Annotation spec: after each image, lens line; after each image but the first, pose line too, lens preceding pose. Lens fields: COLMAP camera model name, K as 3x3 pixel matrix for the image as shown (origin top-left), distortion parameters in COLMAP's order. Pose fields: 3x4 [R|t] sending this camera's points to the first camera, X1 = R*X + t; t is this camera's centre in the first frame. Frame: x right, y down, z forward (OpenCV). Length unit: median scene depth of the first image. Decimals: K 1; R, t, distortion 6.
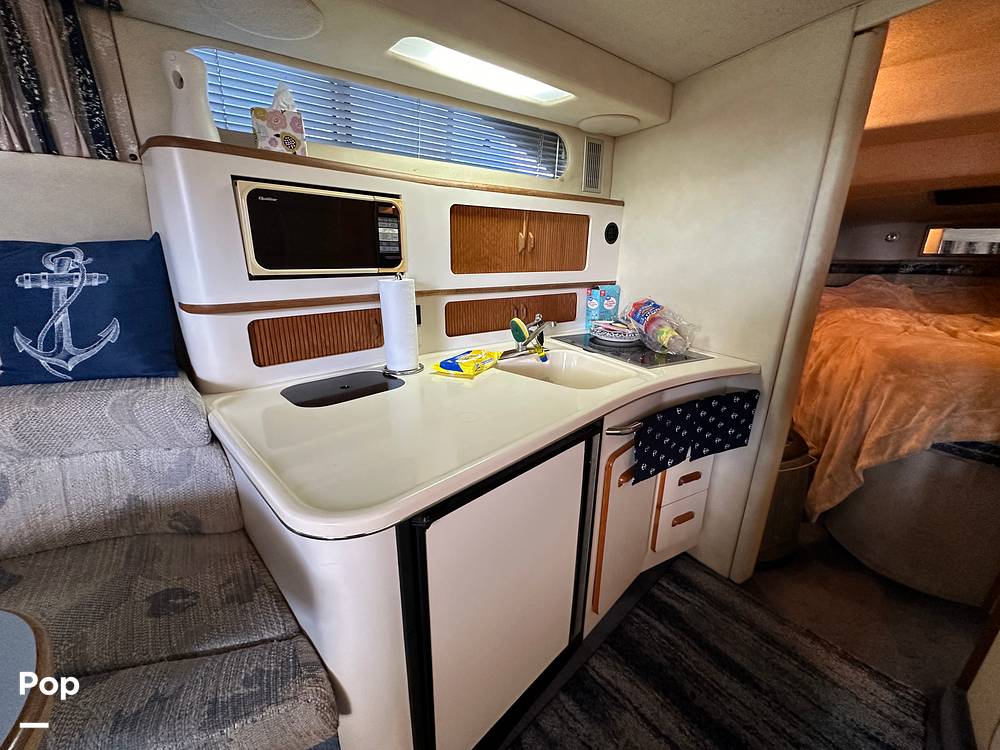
lens RADIAL K [[407.0, 0, 500.0], [0, 407.0, 375.0], [0, 0, 1]] dist [-0.000160, -0.000452]
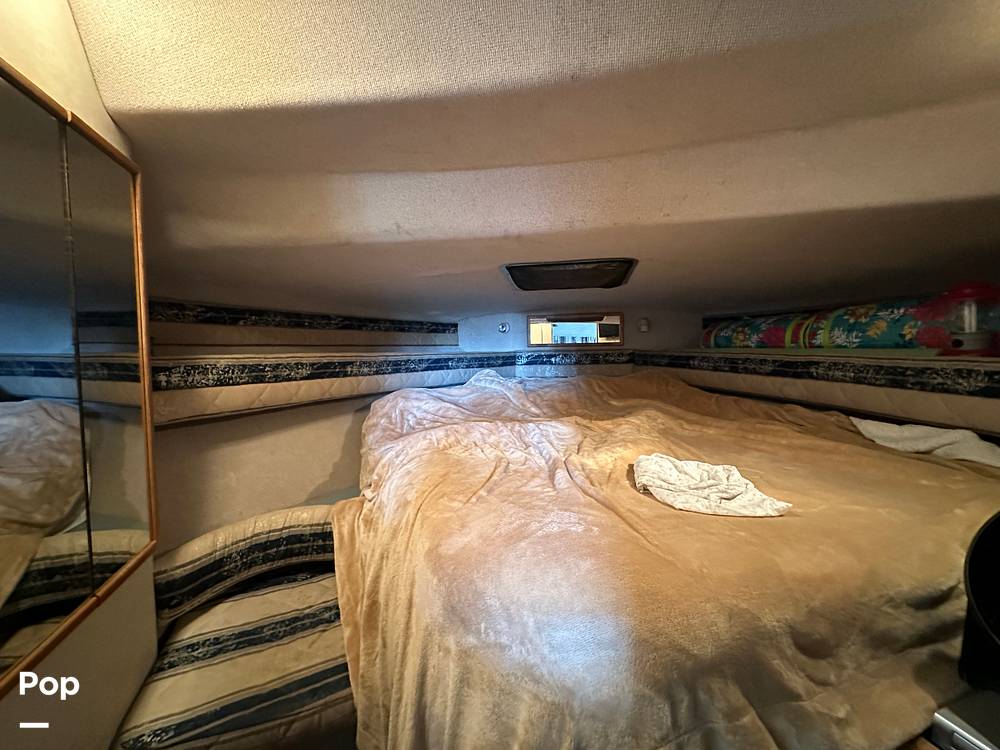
lens RADIAL K [[407.0, 0, 500.0], [0, 407.0, 375.0], [0, 0, 1]] dist [-0.000160, -0.000452]
pose [[0.794671, -0.060098, 0.604058, 0.811407], [0.195429, 0.967438, -0.160845, -0.178758], [-0.574723, 0.245869, 0.780540, 0.632032]]
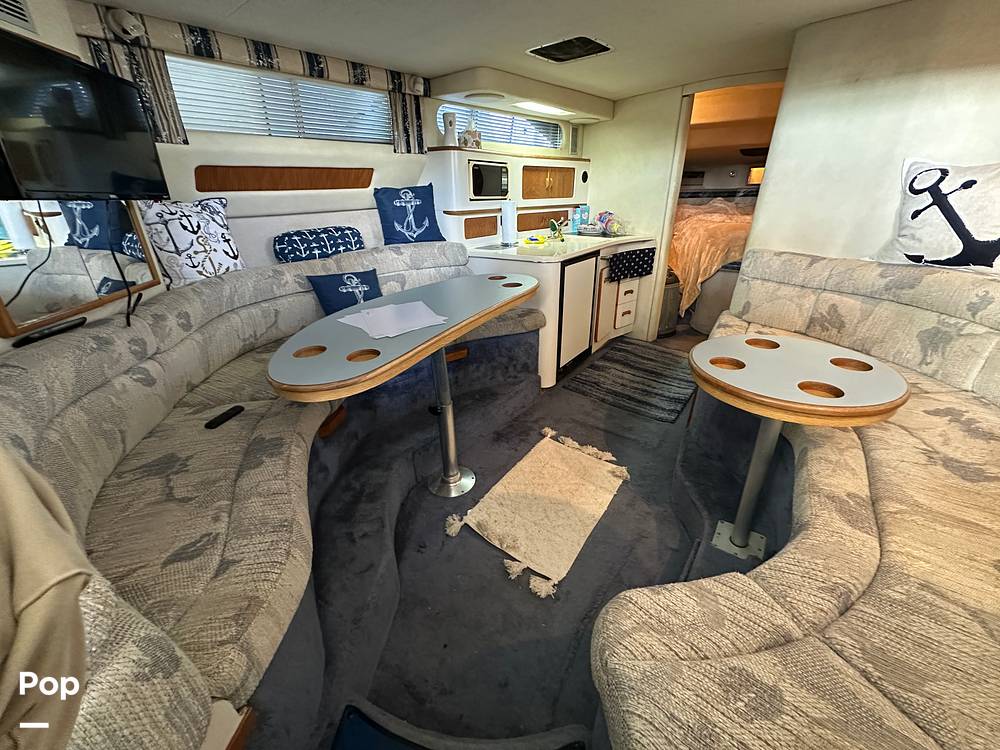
lens RADIAL K [[407.0, 0, 500.0], [0, 407.0, 375.0], [0, 0, 1]] dist [-0.000160, -0.000452]
pose [[0.983139, -0.098158, 0.154281, -0.668942], [0.077974, 0.988200, 0.131839, 0.383015], [-0.165402, -0.117586, 0.979191, -1.217236]]
